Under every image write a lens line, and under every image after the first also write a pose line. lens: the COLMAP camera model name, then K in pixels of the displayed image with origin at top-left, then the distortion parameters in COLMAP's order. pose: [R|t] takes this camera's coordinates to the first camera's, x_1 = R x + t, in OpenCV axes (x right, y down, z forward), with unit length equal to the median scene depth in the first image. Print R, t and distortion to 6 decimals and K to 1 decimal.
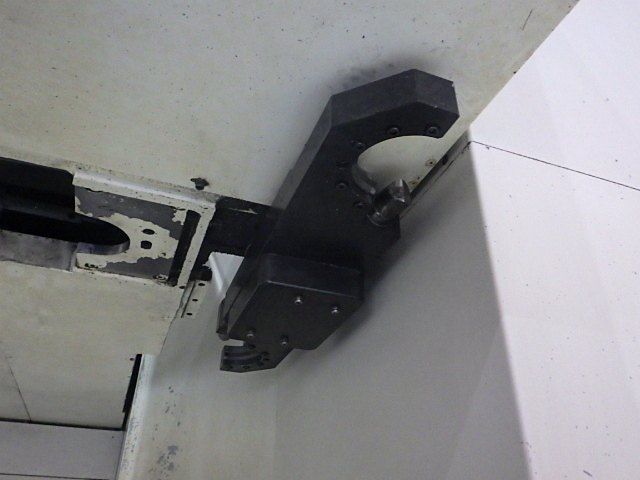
lens RADIAL K [[522.1, 0, 321.5], [0, 522.1, 243.4], [0, 0, 1]] dist [-0.003892, -0.004033]
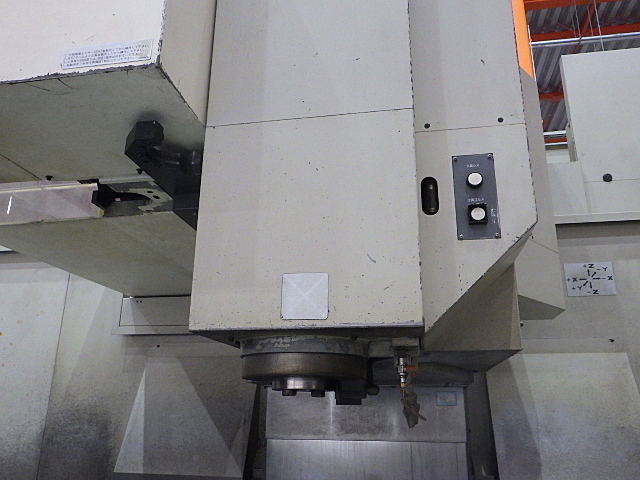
lens RADIAL K [[522.1, 0, 321.5], [0, 522.1, 243.4], [0, 0, 1]] dist [-0.003892, -0.004033]
pose [[0.852748, -0.159080, -0.497508, 1.197347], [0.267392, 0.951173, 0.154179, 0.032714], [0.448690, -0.264505, 0.853648, -0.495767]]
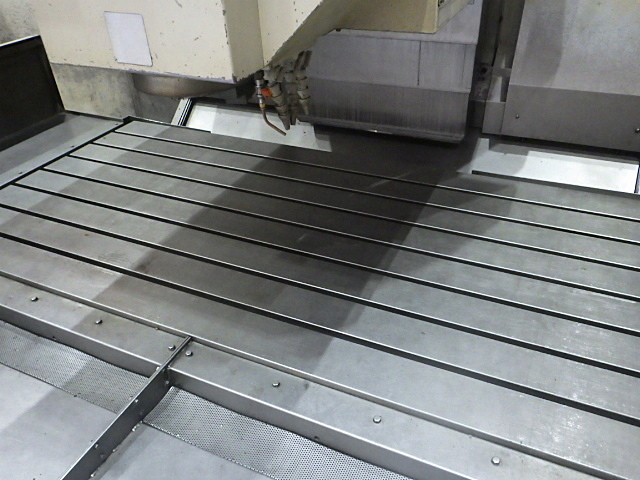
lens RADIAL K [[522.1, 0, 321.5], [0, 522.1, 243.4], [0, 0, 1]] dist [-0.003892, -0.004033]
pose [[0.691319, 0.380867, -0.614018, 1.790544], [0.416024, 0.484987, 0.769228, -0.192166], [0.590764, -0.787228, 0.176831, 0.275526]]
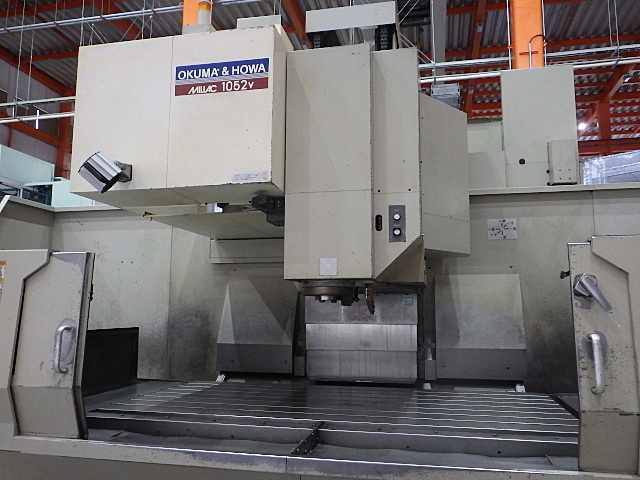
lens RADIAL K [[522.1, 0, 321.5], [0, 522.1, 243.4], [0, 0, 1]] dist [-0.003892, -0.004033]
pose [[0.833433, -0.072360, -0.547863, 2.409943], [0.287668, 0.903287, 0.318309, -0.944572], [0.471844, -0.422892, 0.773645, -2.132511]]
